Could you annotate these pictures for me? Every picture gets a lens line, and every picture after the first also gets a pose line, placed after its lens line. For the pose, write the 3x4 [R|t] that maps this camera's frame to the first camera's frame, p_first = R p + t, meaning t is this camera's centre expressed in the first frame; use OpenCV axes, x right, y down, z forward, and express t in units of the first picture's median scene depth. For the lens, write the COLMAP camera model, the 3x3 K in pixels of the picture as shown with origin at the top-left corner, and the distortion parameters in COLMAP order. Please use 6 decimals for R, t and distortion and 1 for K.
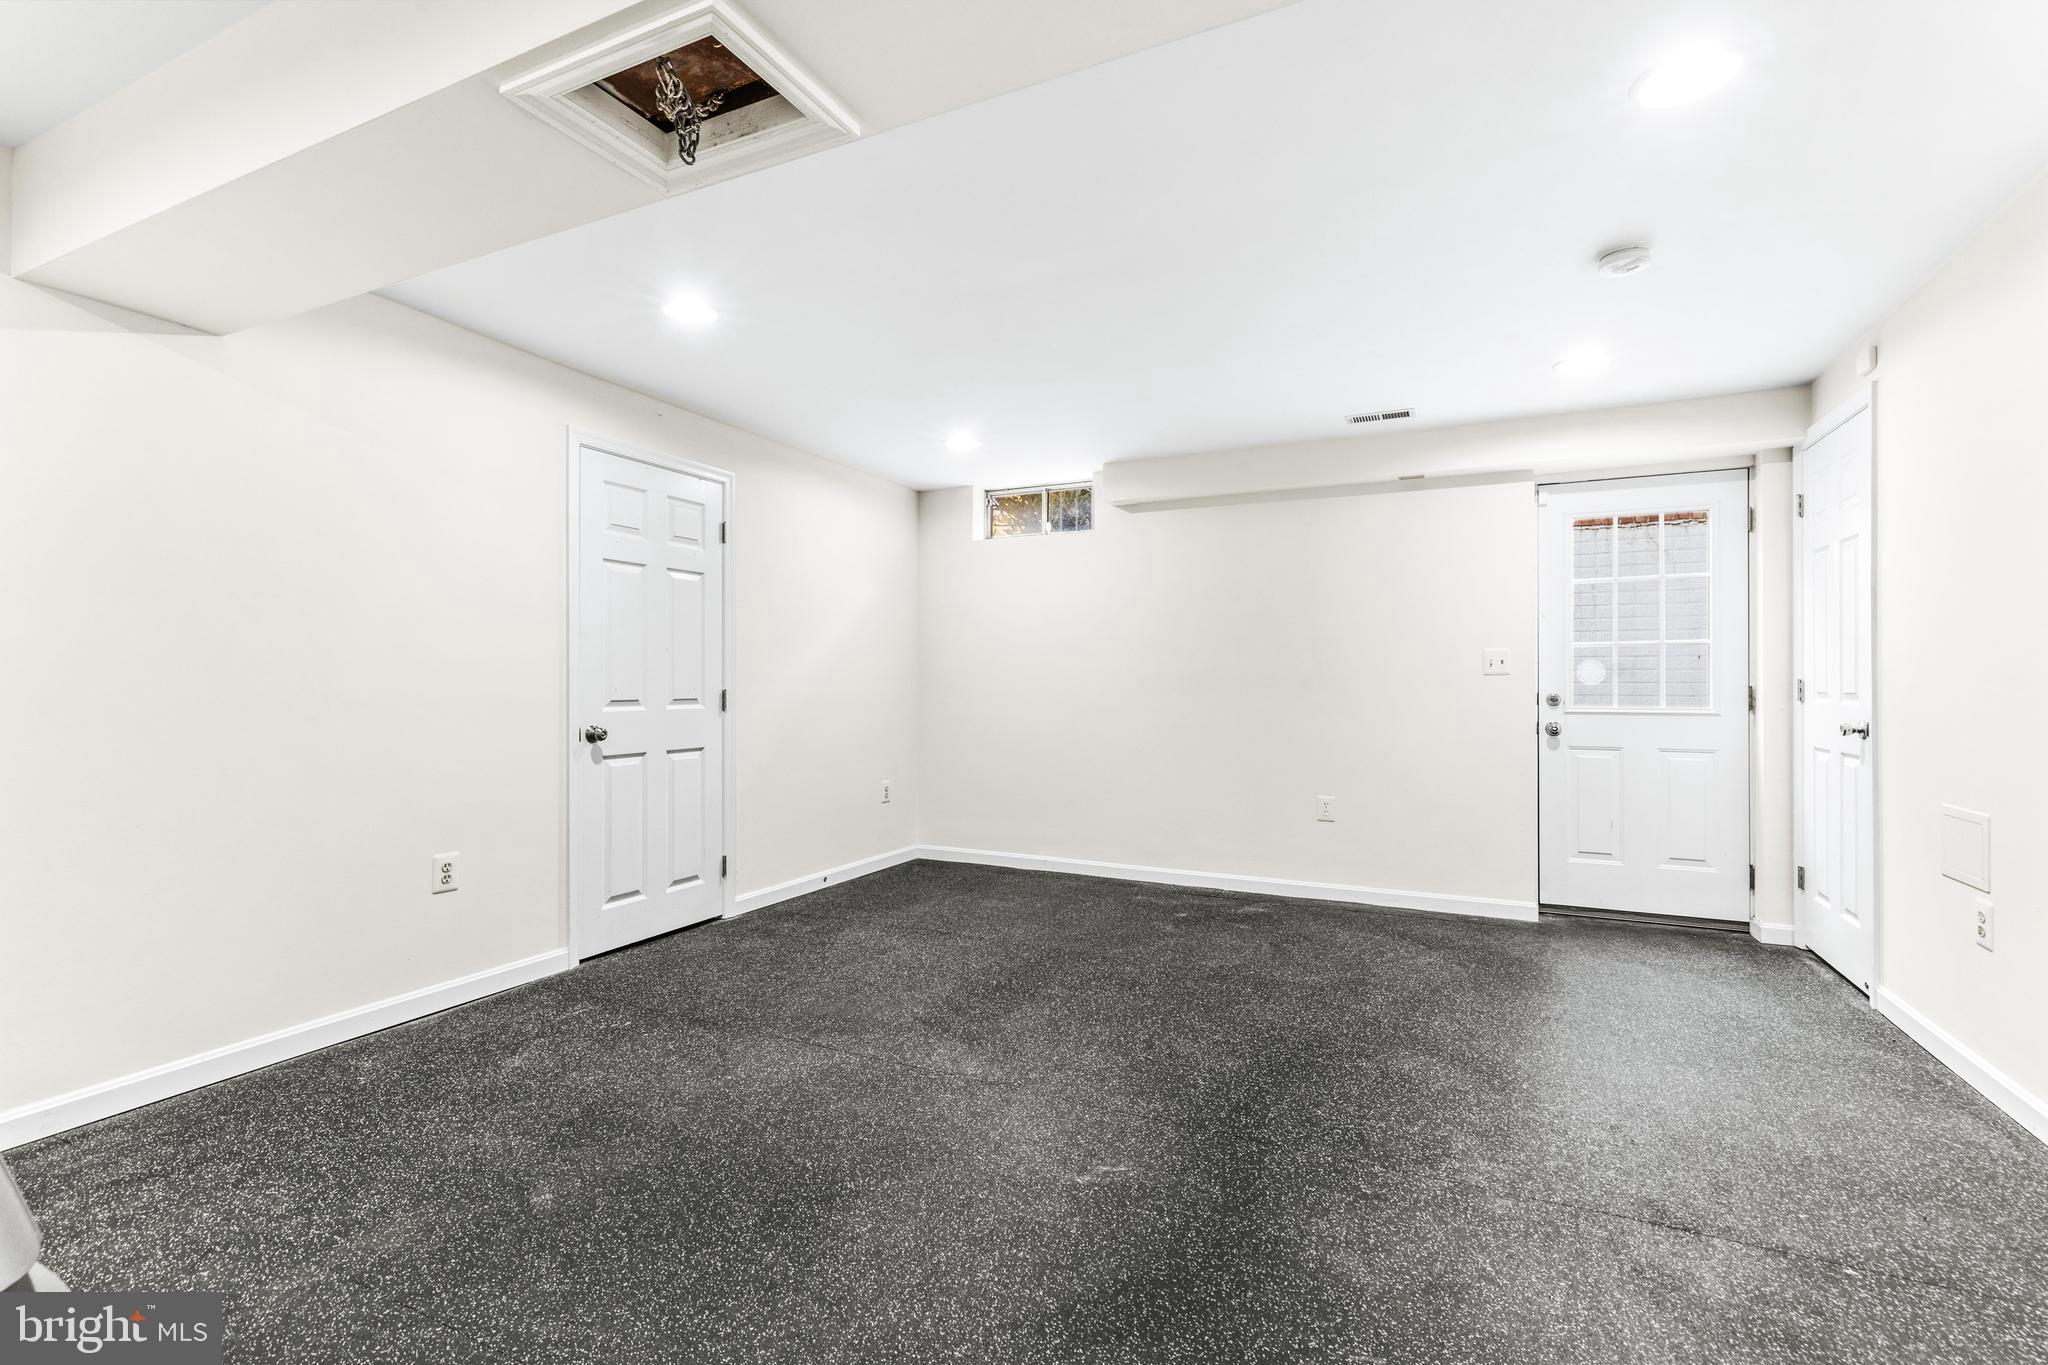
lens RADIAL K [[932.3, 0, 1019.0], [0, 932.3, 686.0], [0, 0, 1]] dist [0.000448, 0.000021]
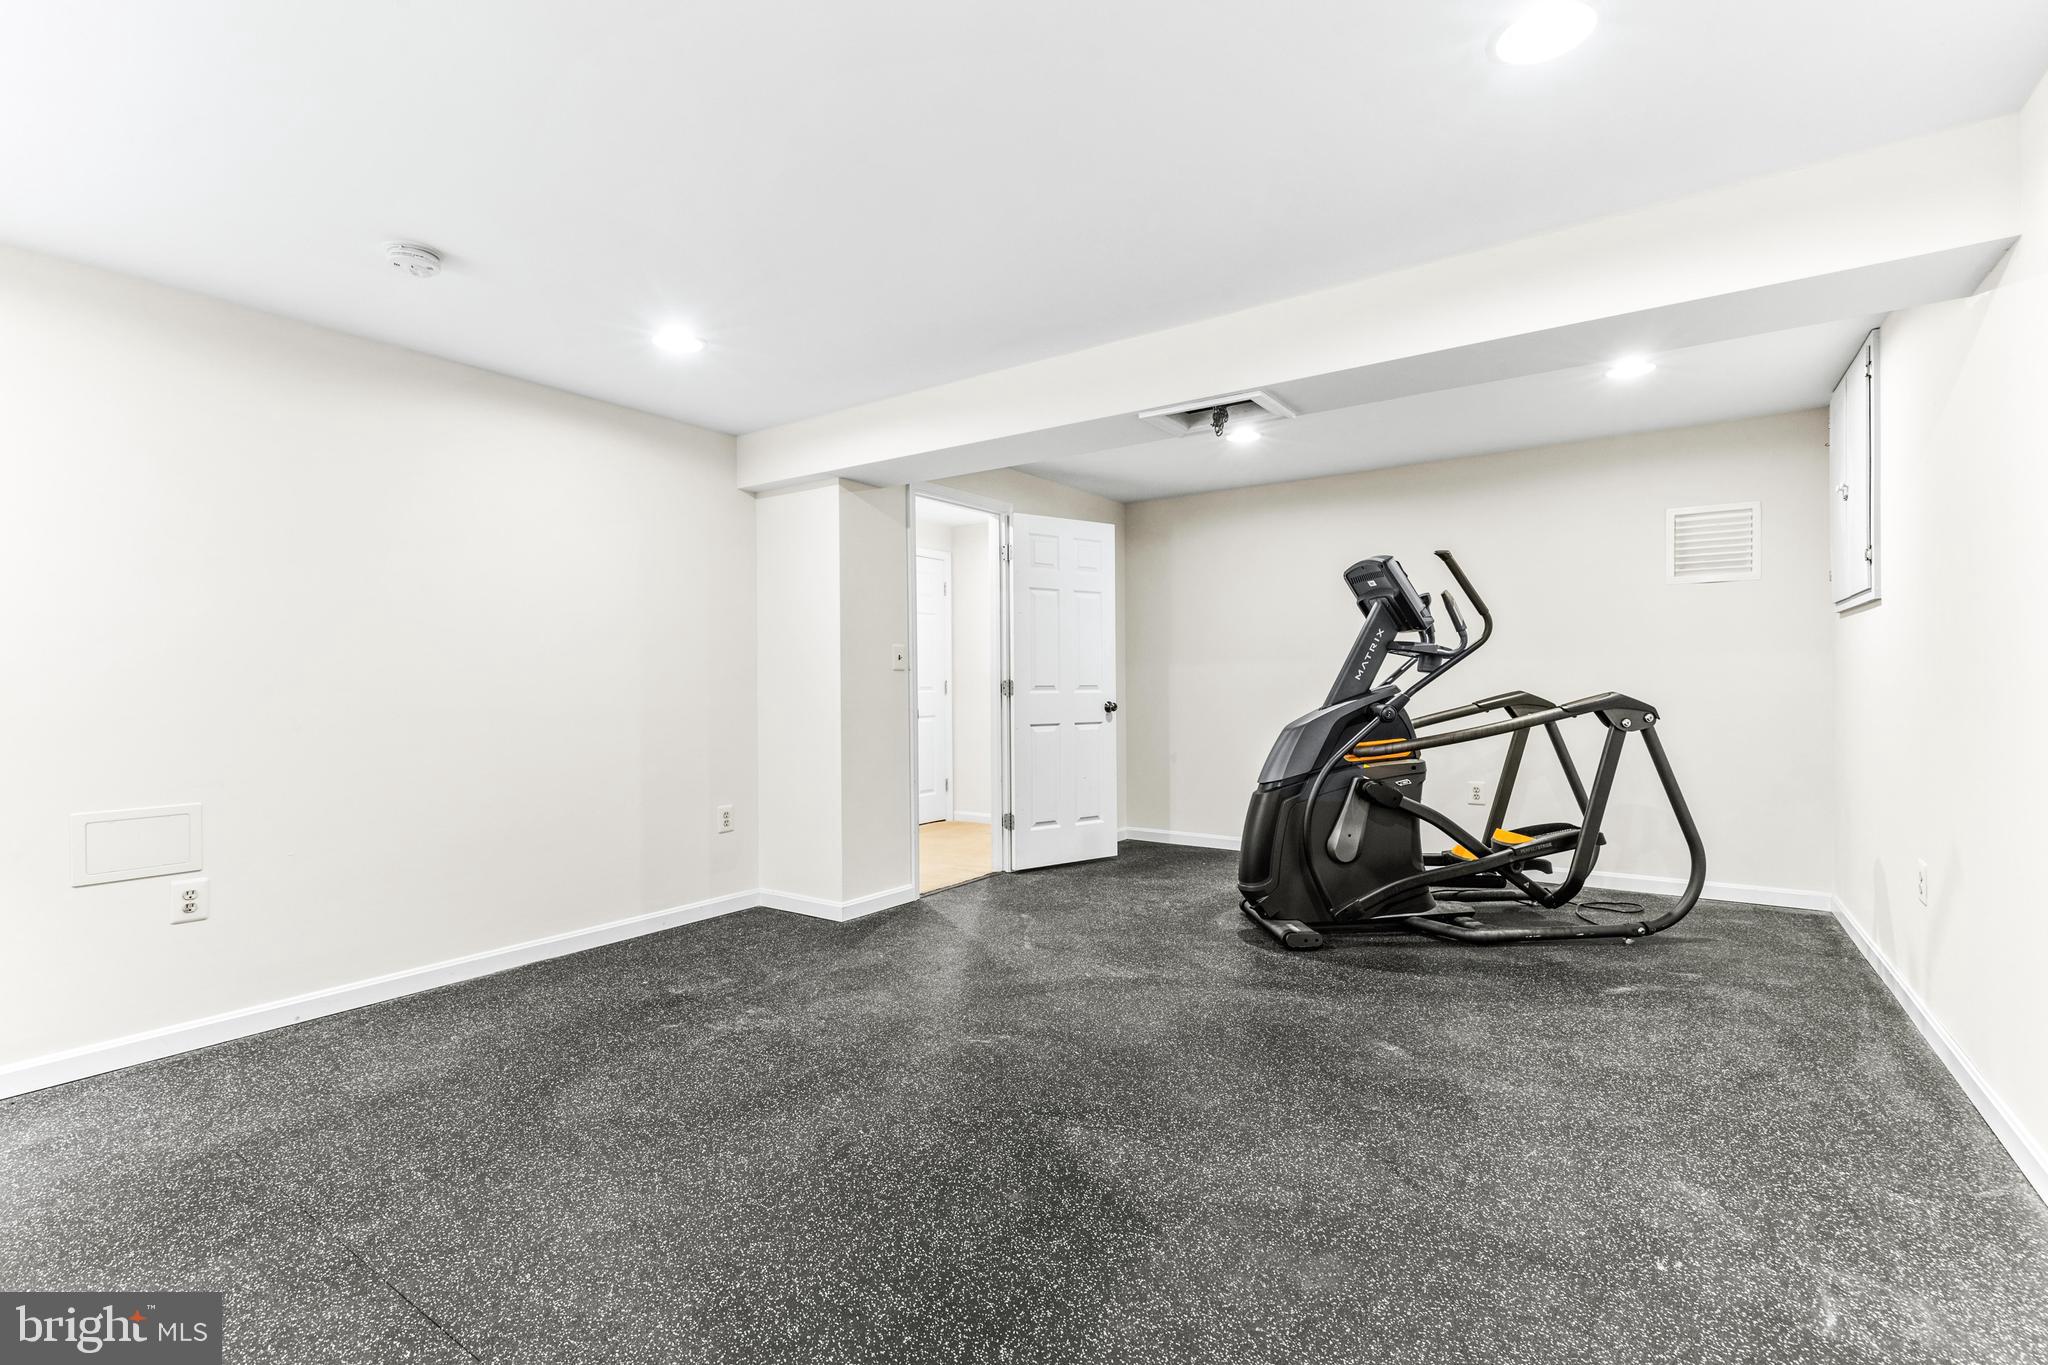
lens RADIAL K [[932.3, 0, 1025.9], [0, 932.3, 679.5], [0, 0, 1]] dist [0.000448, 0.000021]
pose [[-0.988745, 0.008936, 0.149345, -0.145077], [0.009152, 0.999958, 0.000762, -0.007045], [-0.149331, 0.002120, -0.988785, 1.957620]]
